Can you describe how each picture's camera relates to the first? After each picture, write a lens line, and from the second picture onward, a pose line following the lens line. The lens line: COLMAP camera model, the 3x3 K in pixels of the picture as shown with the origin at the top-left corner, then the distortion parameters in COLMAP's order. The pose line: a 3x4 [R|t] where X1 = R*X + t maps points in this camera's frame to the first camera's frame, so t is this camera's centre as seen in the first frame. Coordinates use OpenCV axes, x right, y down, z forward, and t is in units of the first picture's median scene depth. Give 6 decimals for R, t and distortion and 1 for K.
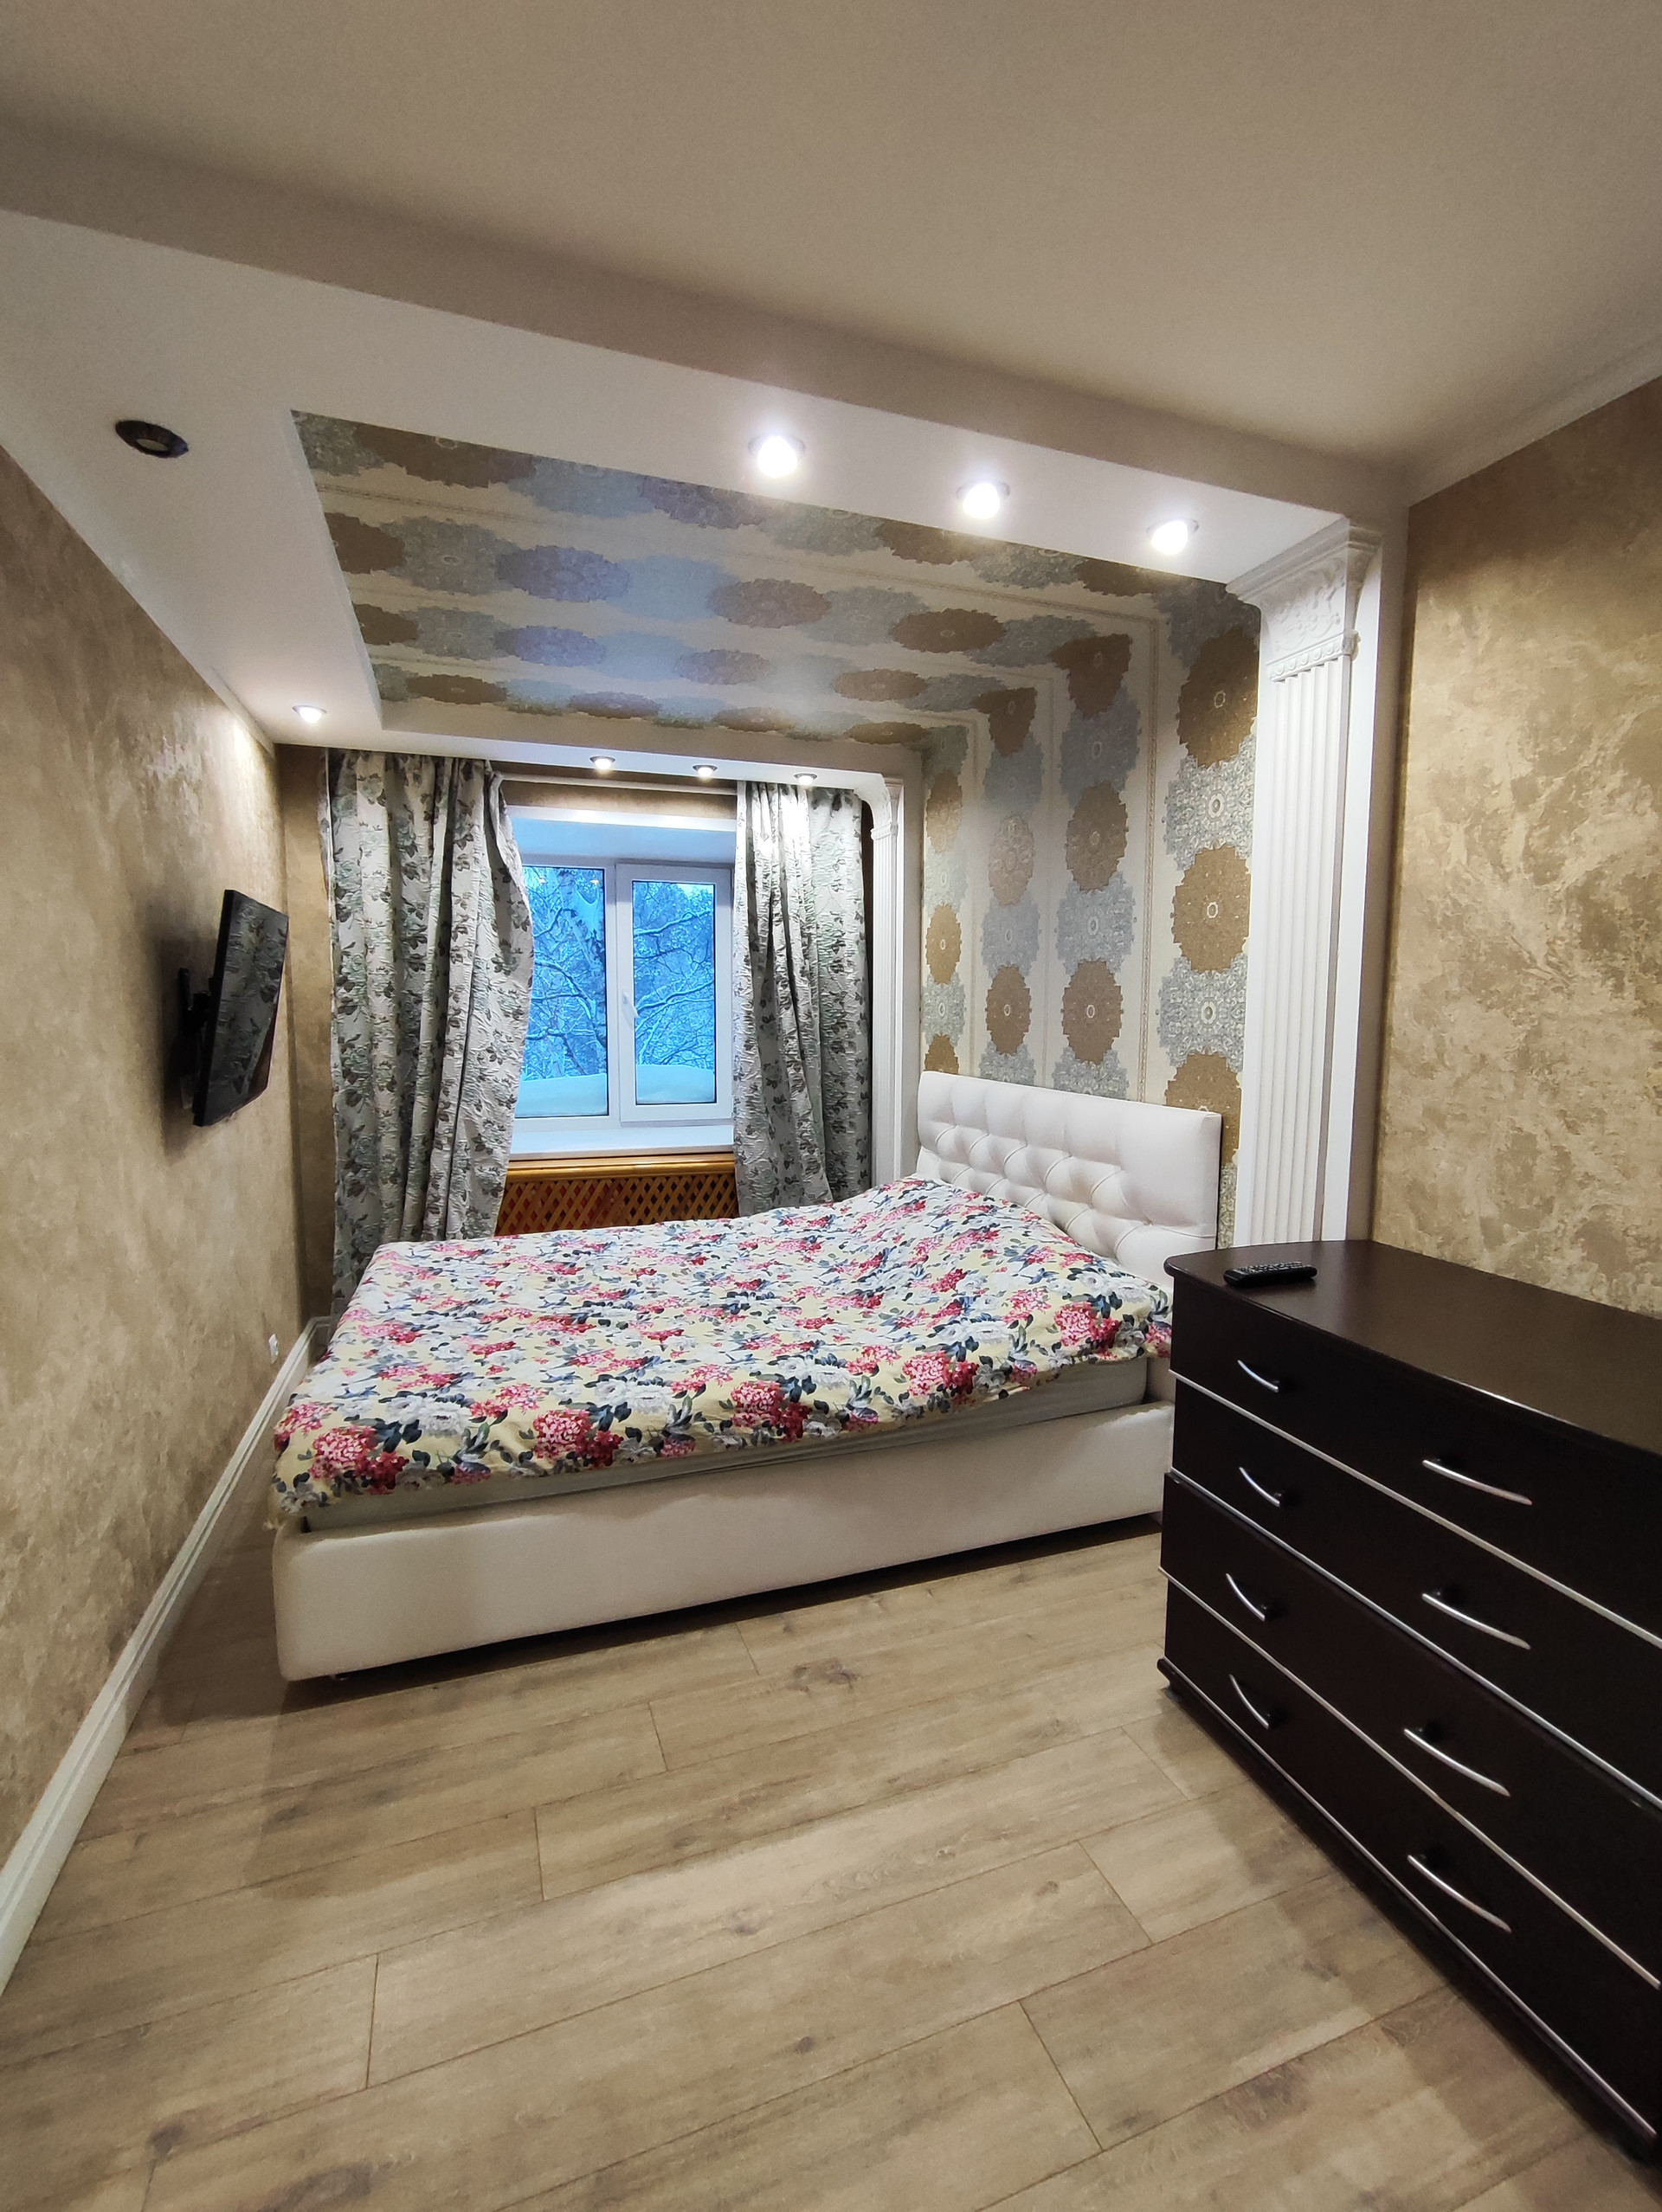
lens RADIAL K [[1006.5, 0, 843.0], [0, 1006.5, 1102.7], [0, 0, 1]] dist [-0.007065, 0.005760]
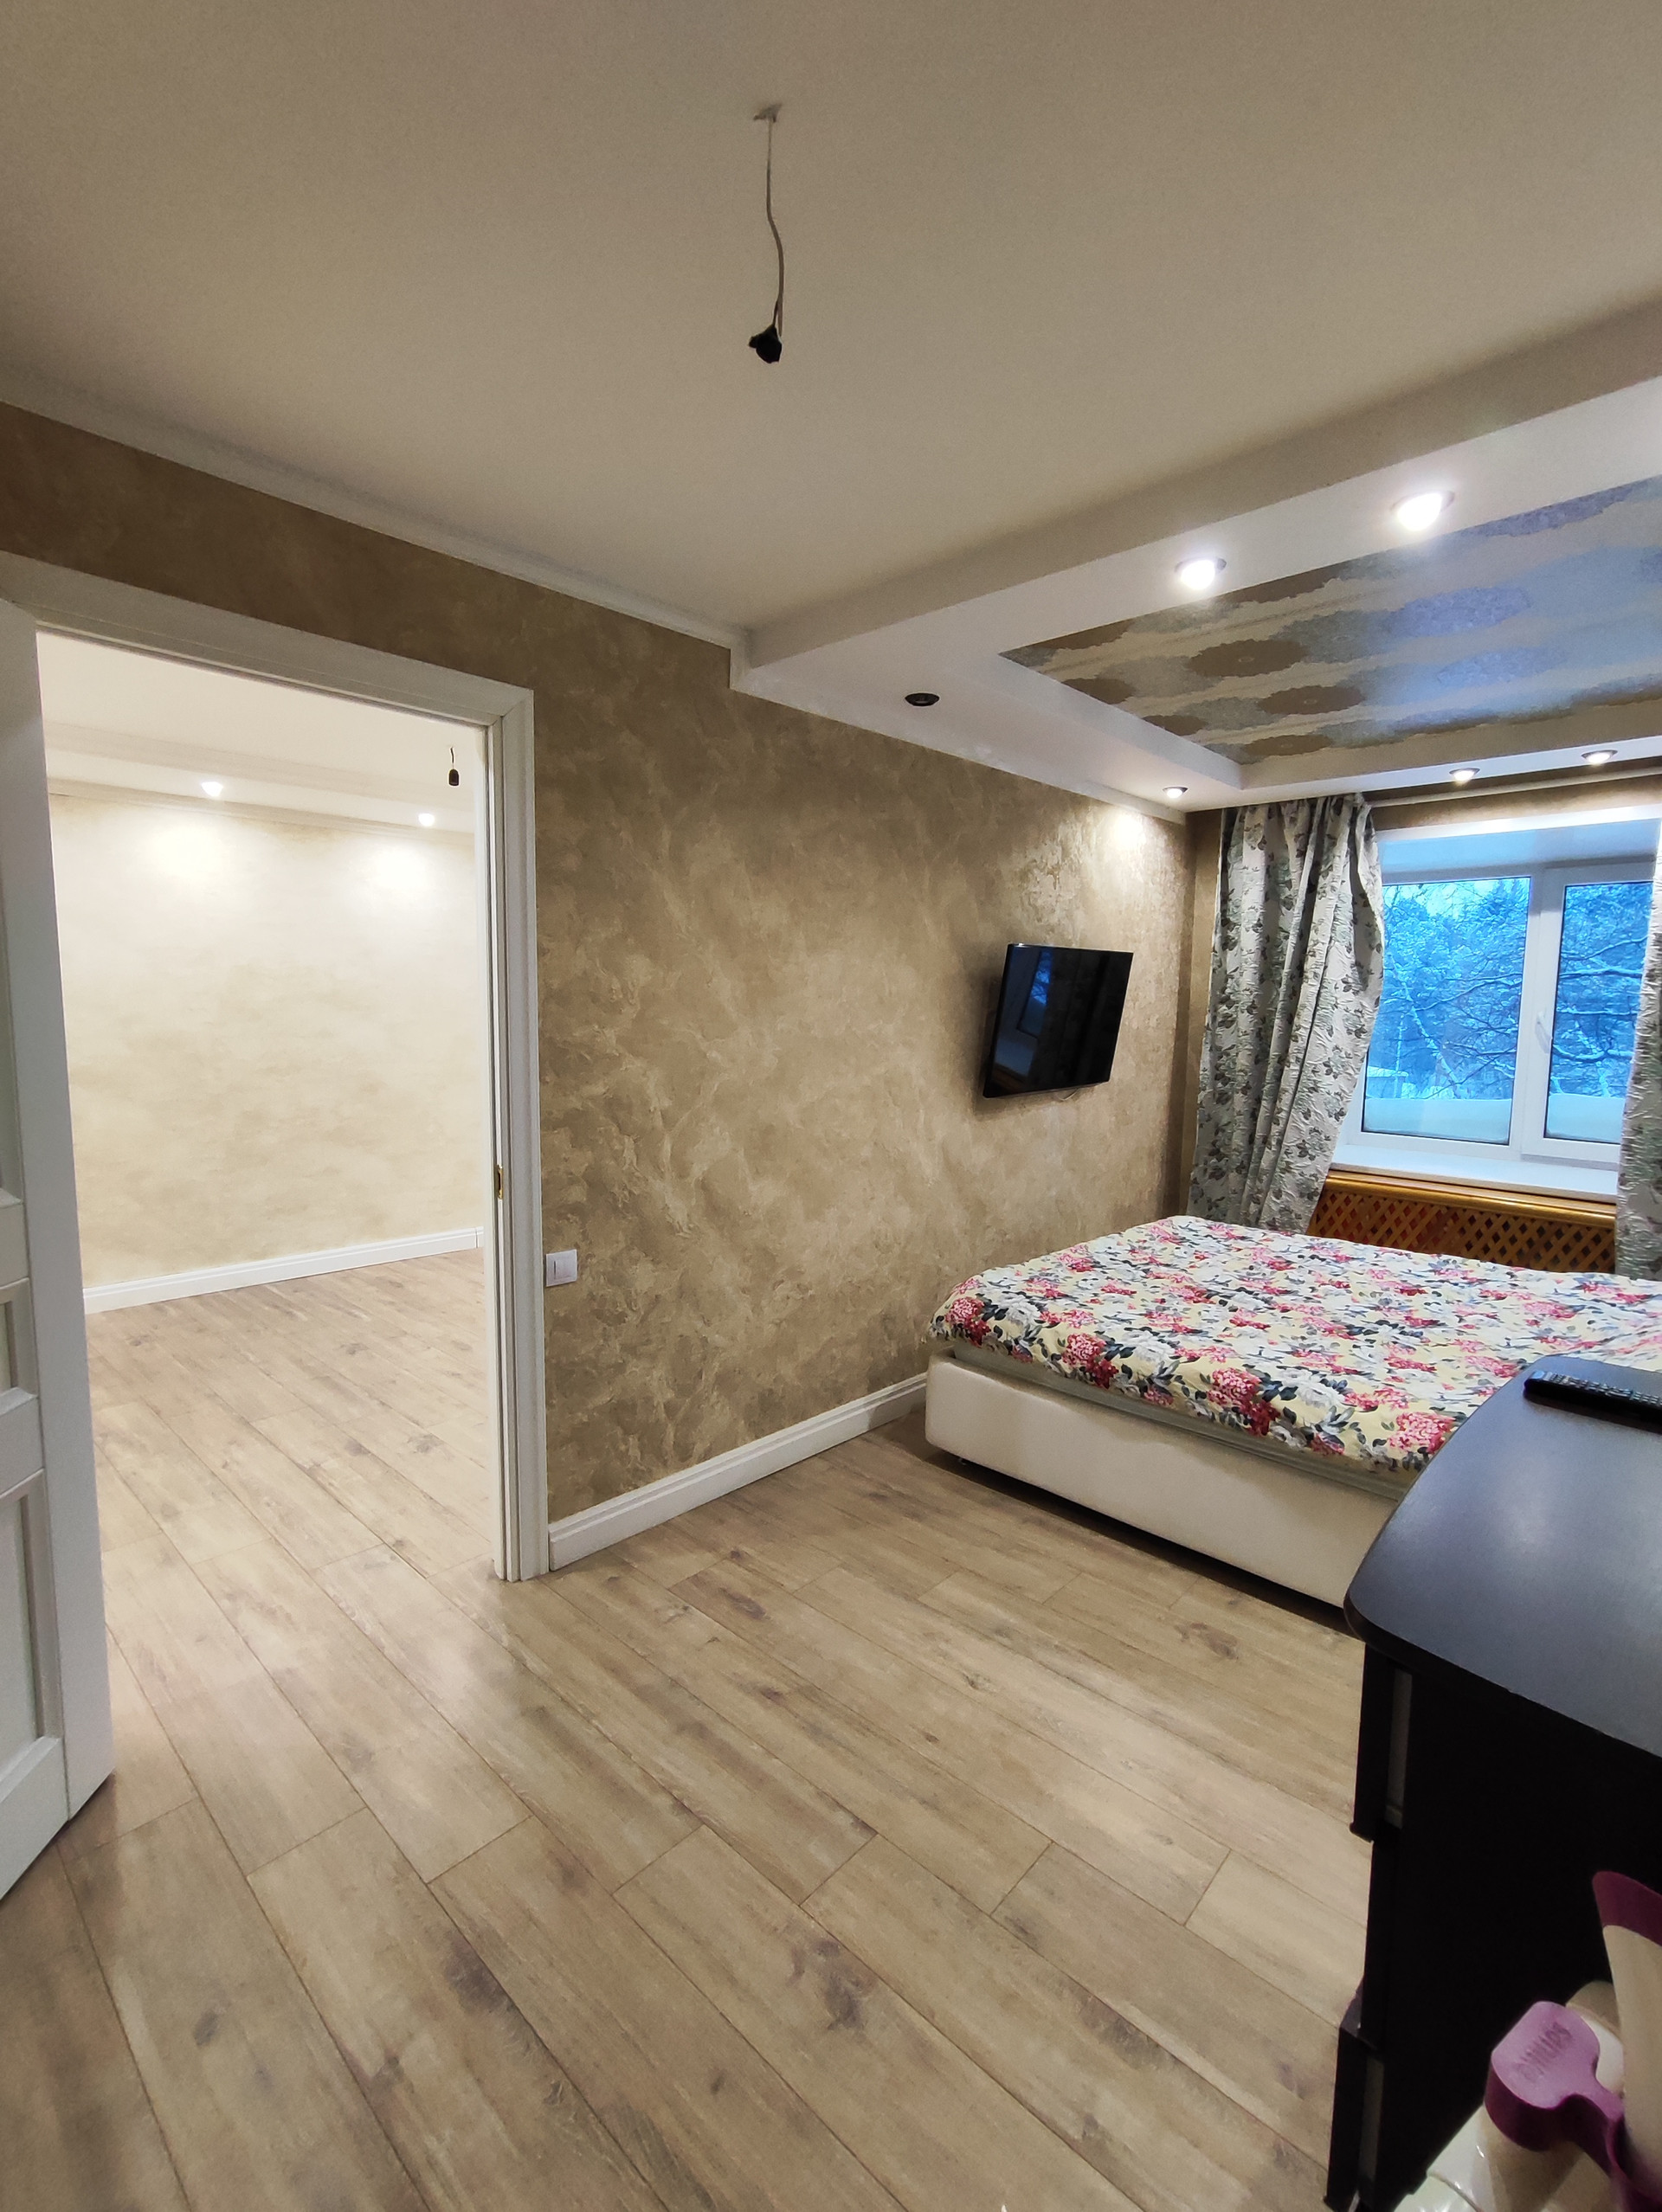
lens RADIAL K [[1006.5, 0, 842.6], [0, 1006.5, 1101.7], [0, 0, 1]] dist [-0.007065, 0.005760]
pose [[0.451541, 0.089038, -0.887796, 0.615111], [-0.098324, 0.993914, 0.049672, -0.024938], [0.886816, 0.064863, 0.457548, 0.086399]]
